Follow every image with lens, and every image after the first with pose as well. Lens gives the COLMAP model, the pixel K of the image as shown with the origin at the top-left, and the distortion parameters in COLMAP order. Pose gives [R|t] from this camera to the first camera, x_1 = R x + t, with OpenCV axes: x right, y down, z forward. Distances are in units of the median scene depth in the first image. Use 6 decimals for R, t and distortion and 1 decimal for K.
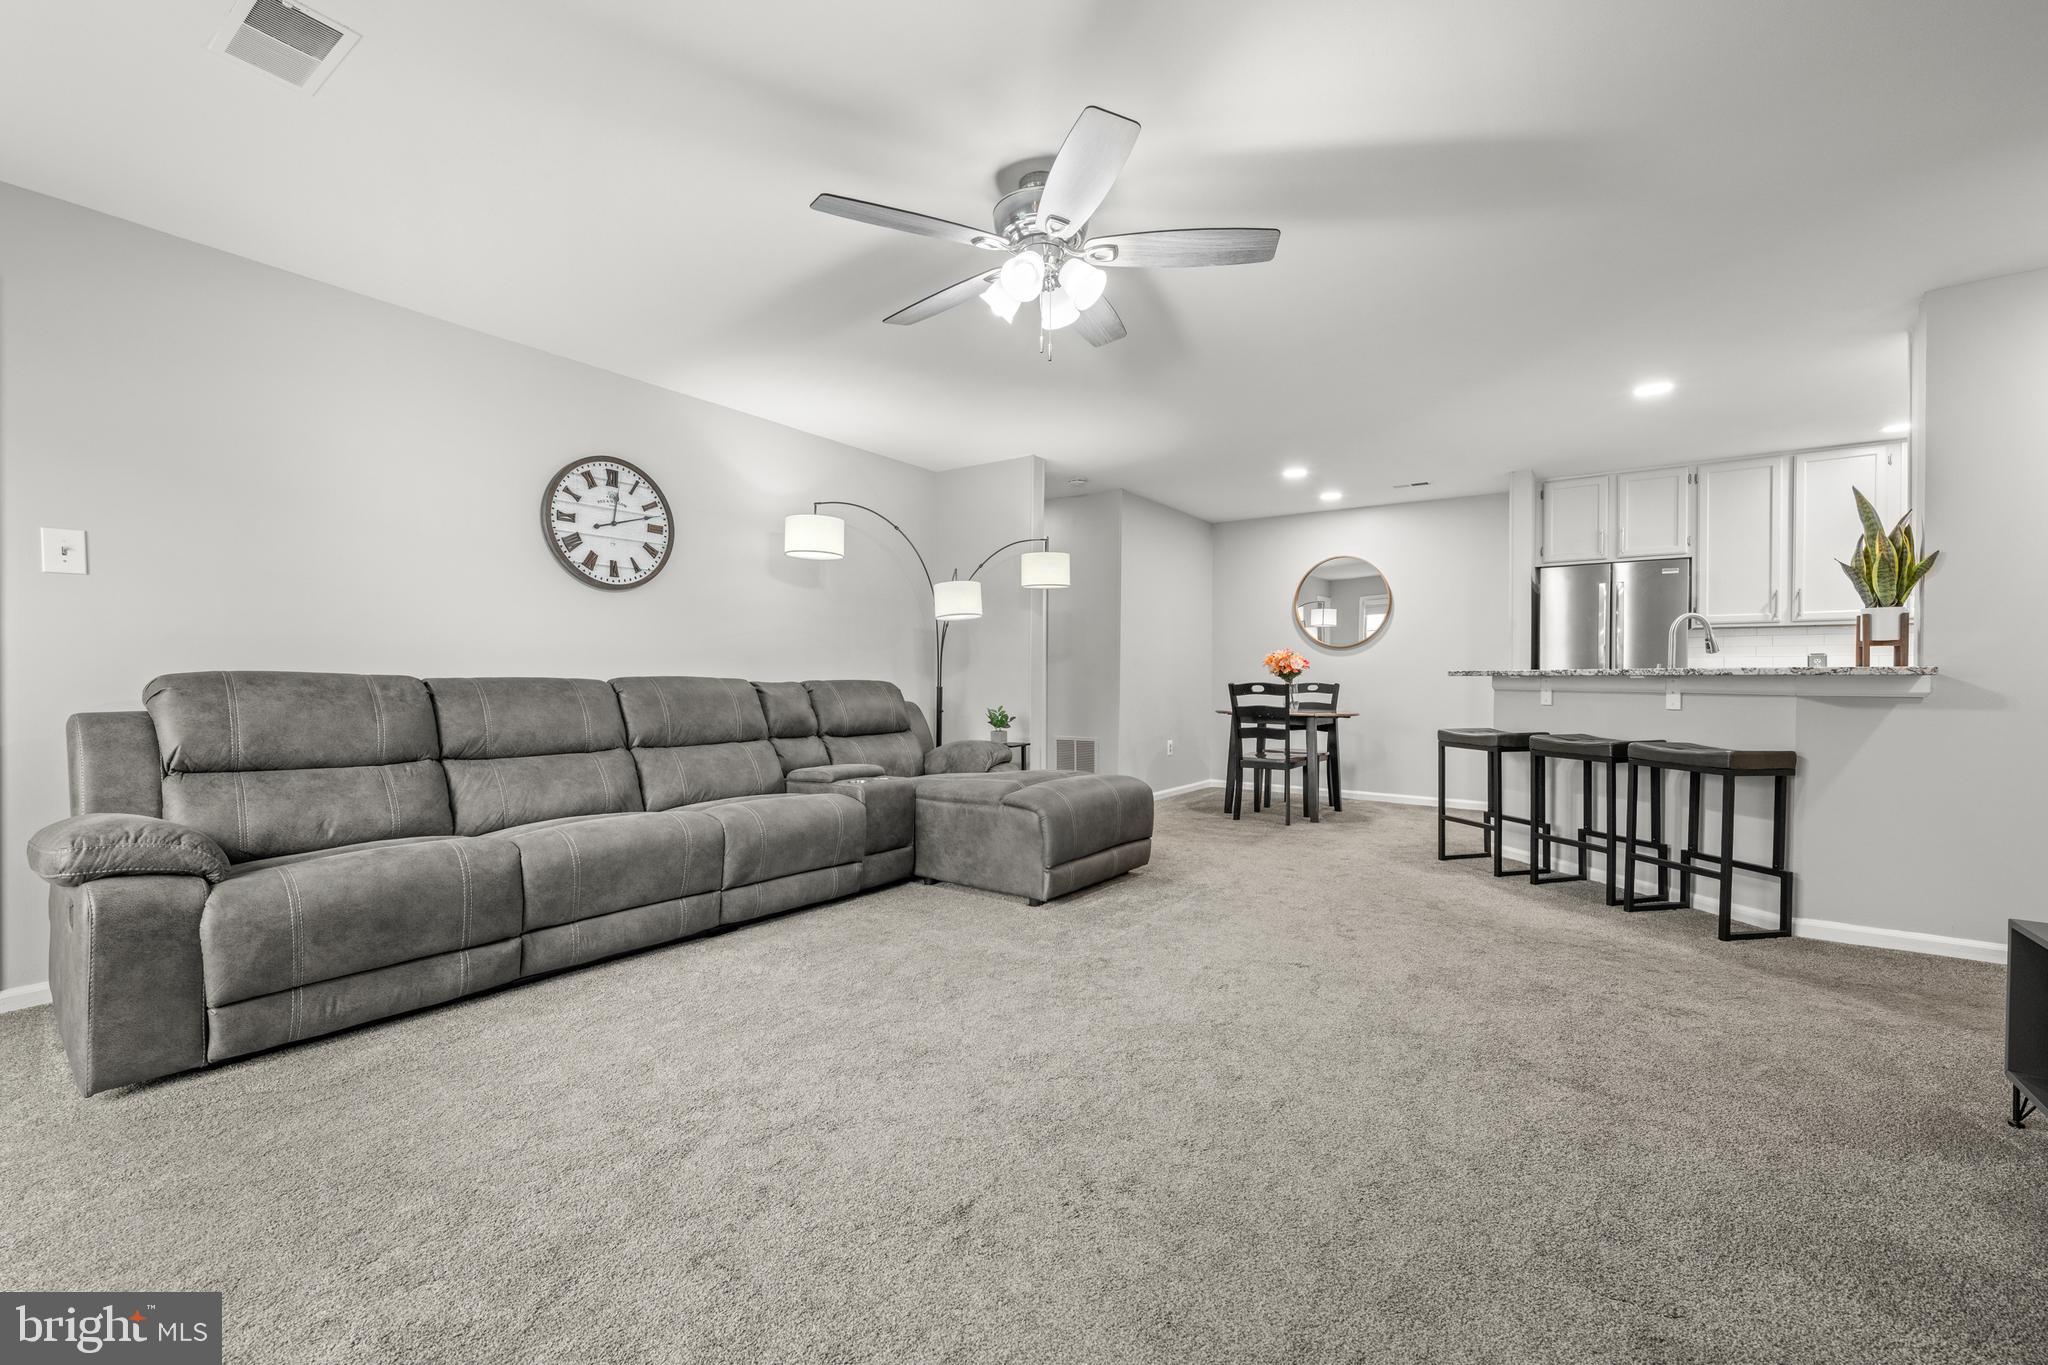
lens RADIAL K [[832.6, 0, 1026.1], [0, 832.6, 689.6], [0, 0, 1]] dist [-0.002289, 0.000455]
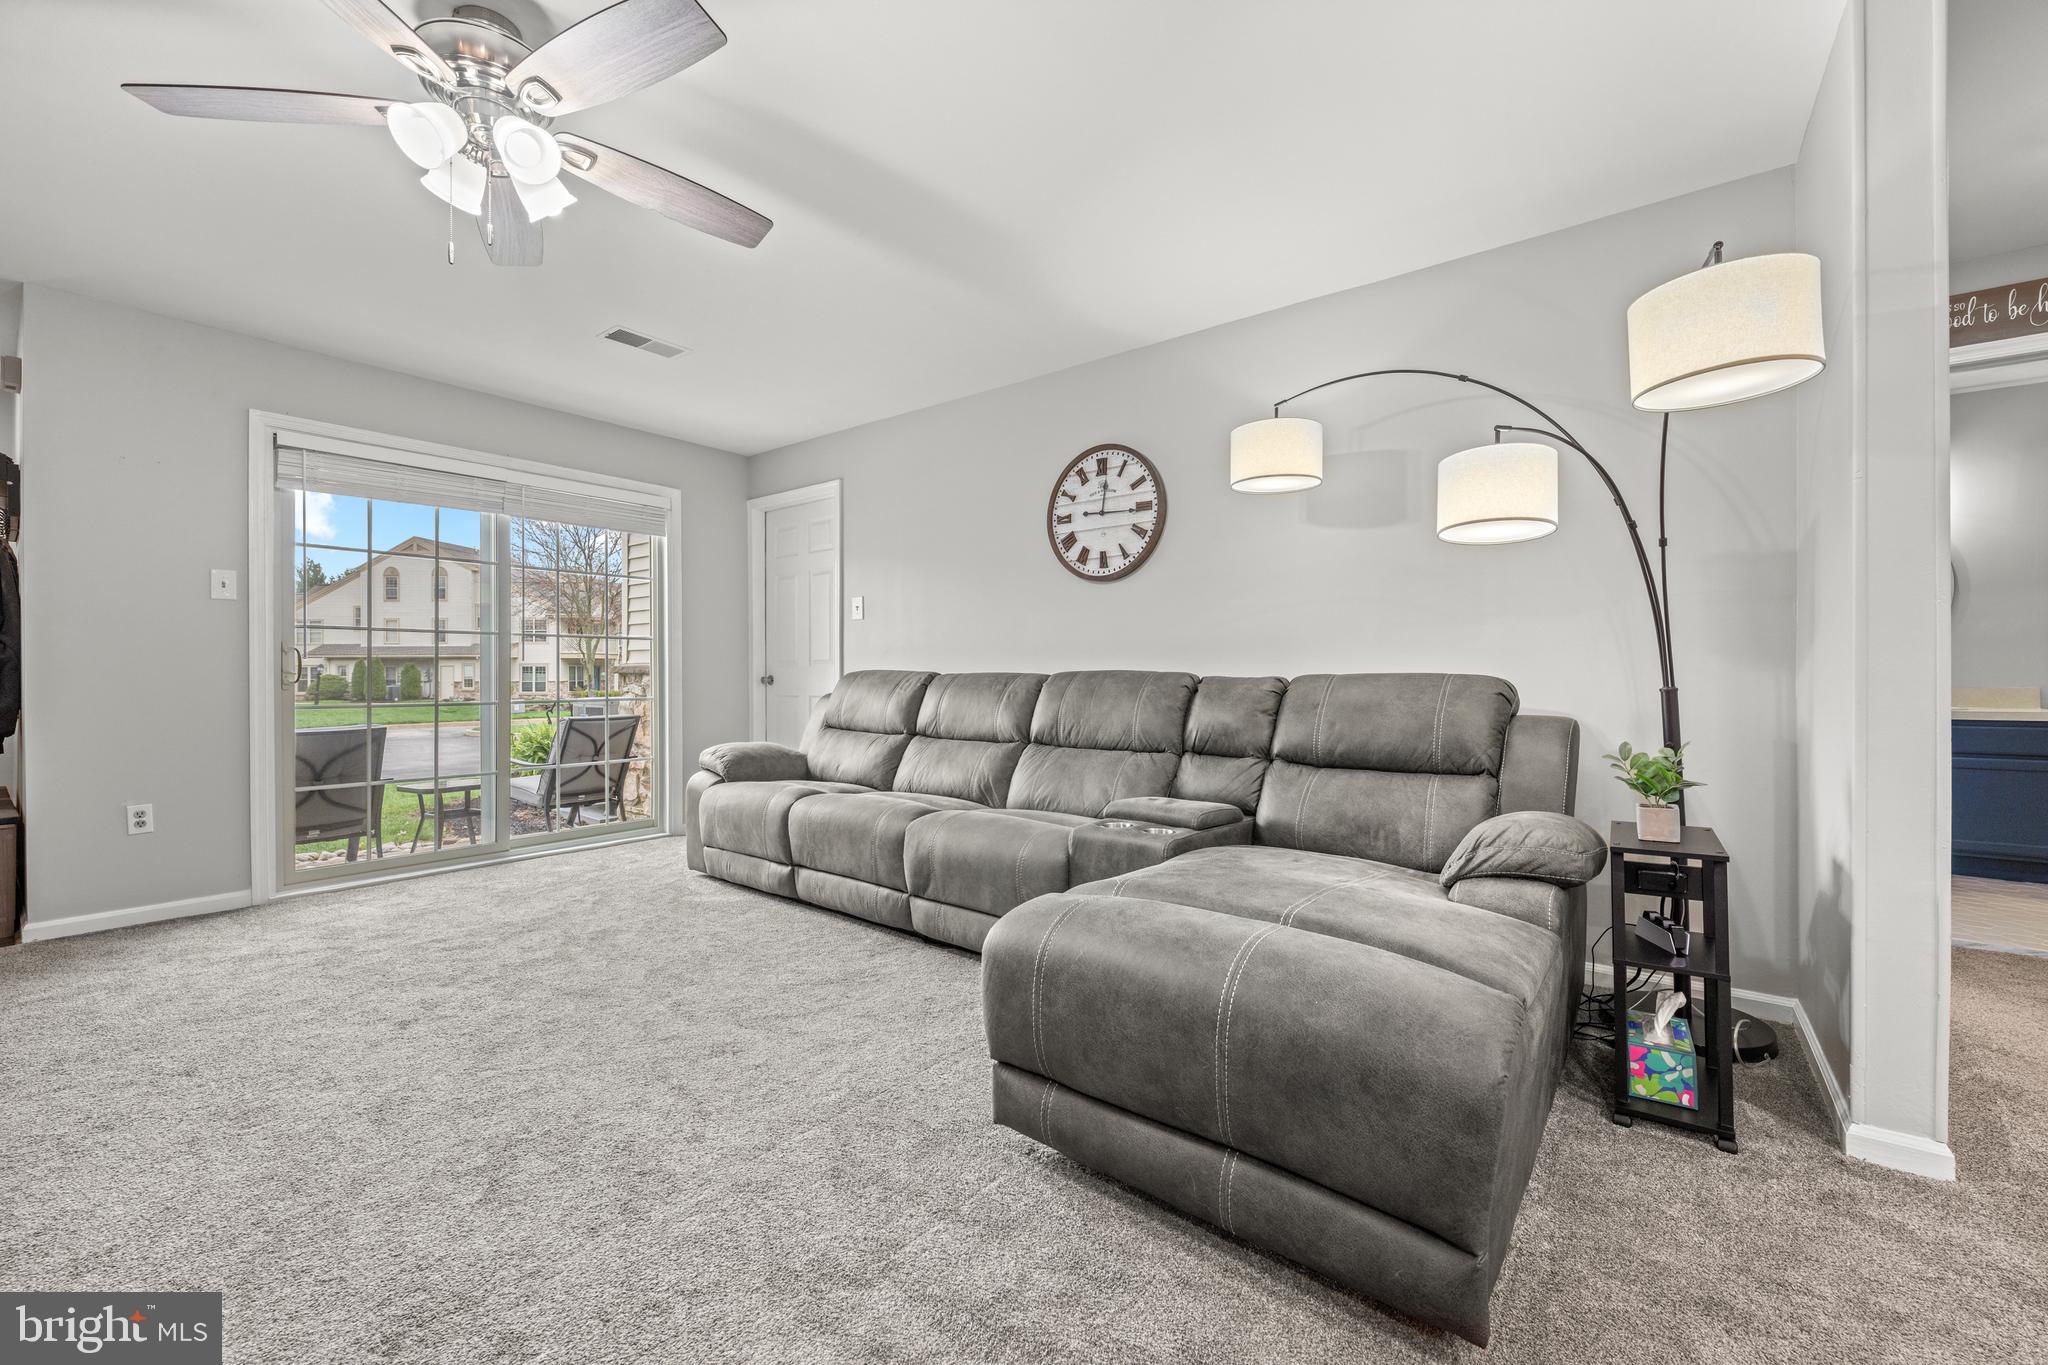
lens RADIAL K [[832.6, 0, 1028.7], [0, 832.6, 675.5], [0, 0, 1]] dist [-0.002289, 0.000455]
pose [[-0.048140, -0.000824, -0.998840, 0.475127], [-0.012167, 0.999926, -0.000238, -0.009582], [0.998766, 0.012142, -0.048147, 0.963696]]
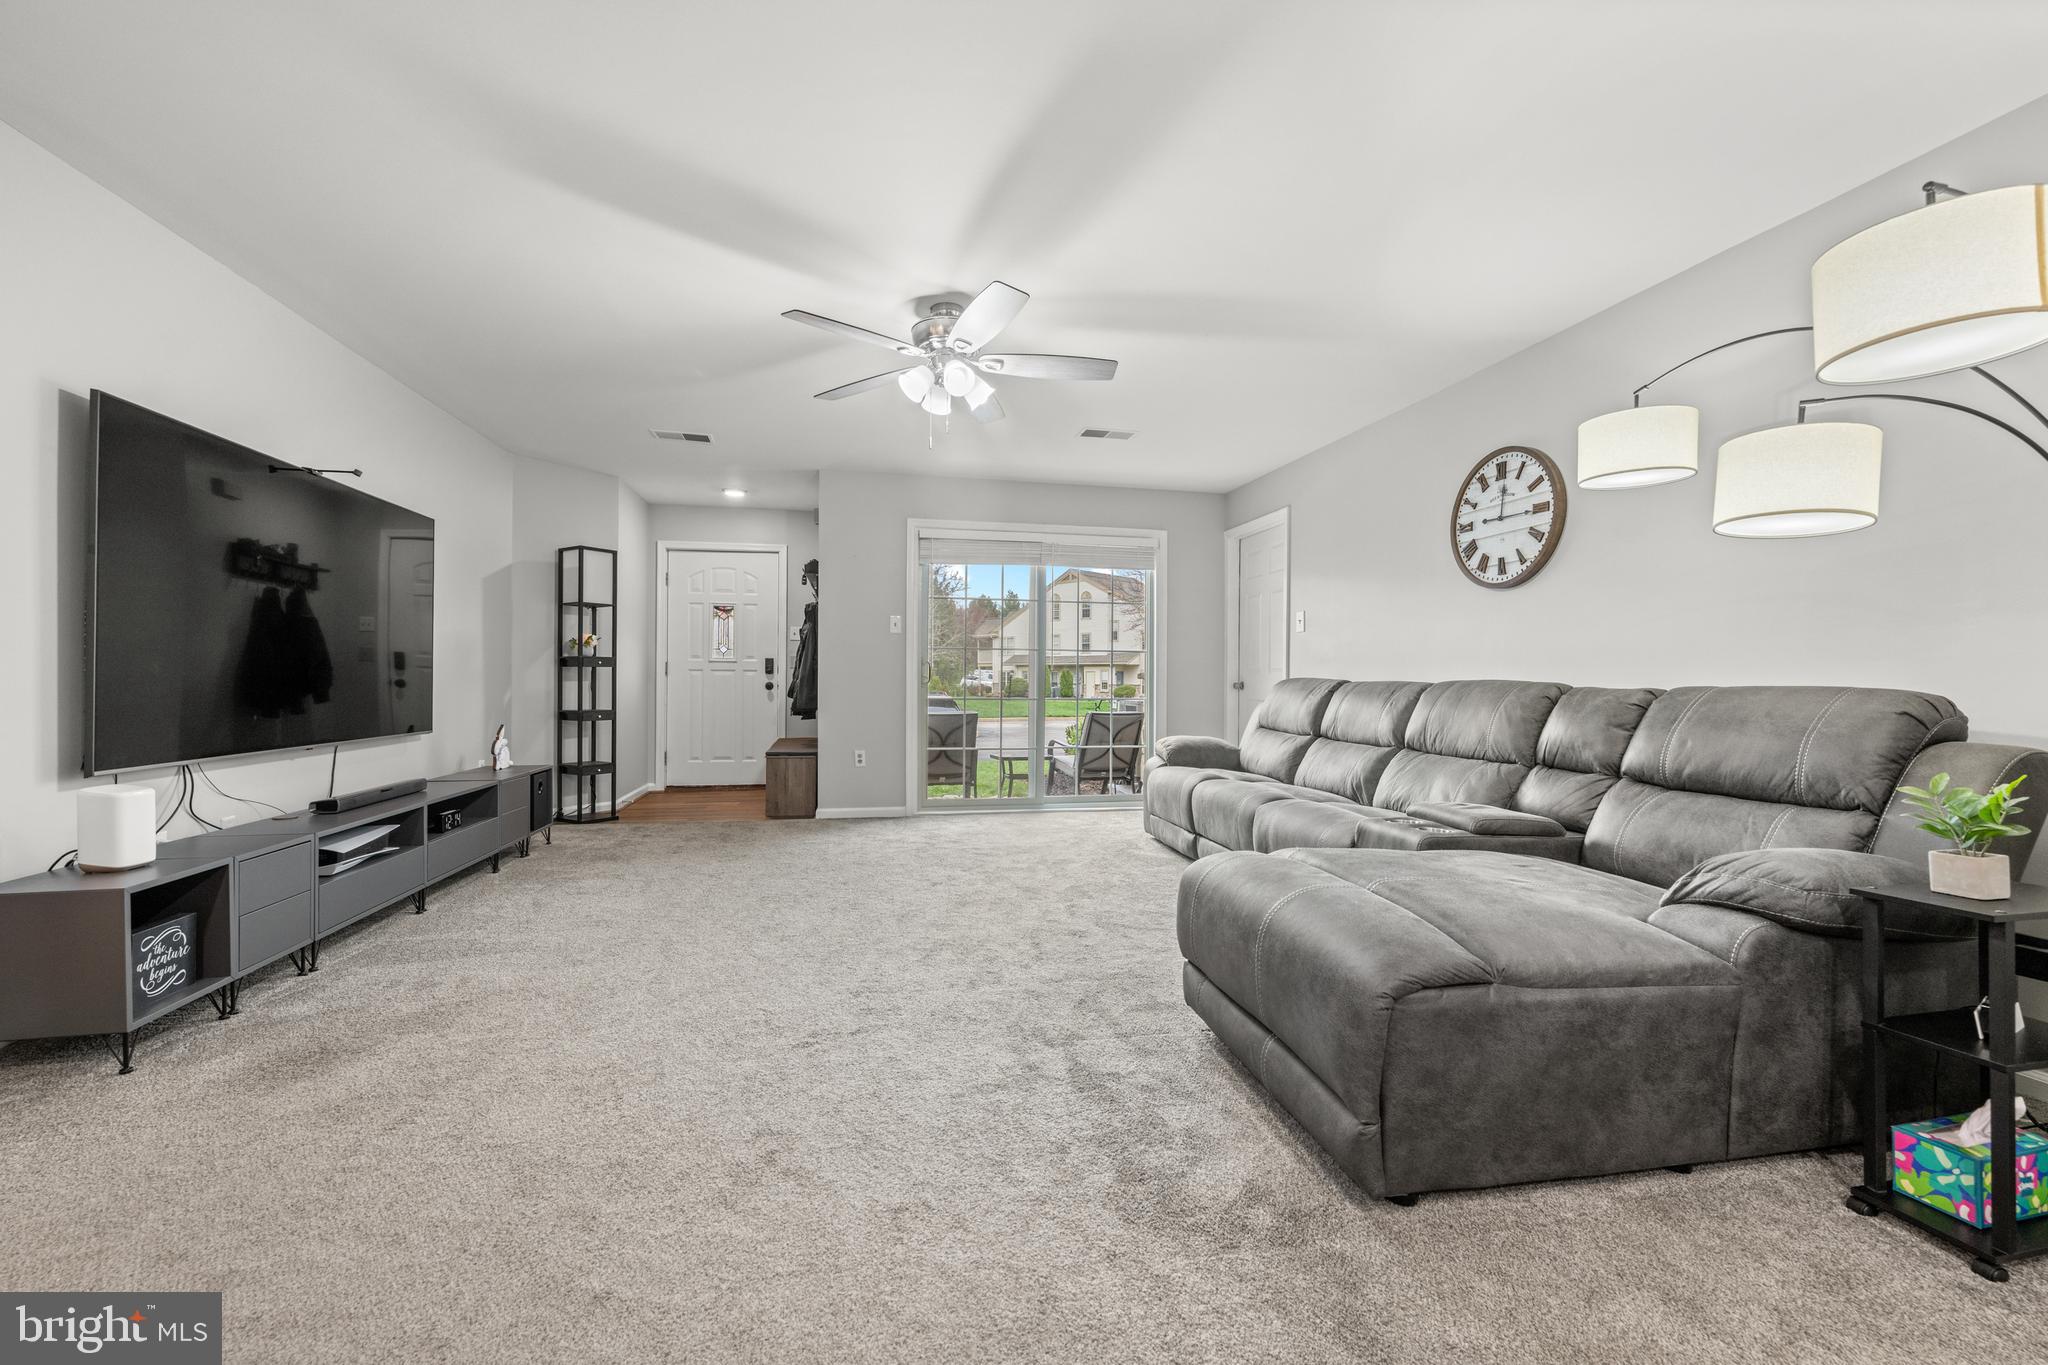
lens RADIAL K [[832.6, 0, 1005.4], [0, 832.6, 681.8], [0, 0, 1]] dist [-0.002289, 0.000455]
pose [[-0.696639, -0.005138, -0.717403, 0.571712], [-0.019788, 0.999732, 0.012055, -0.014814], [0.717149, 0.022594, -0.696554, 1.258645]]
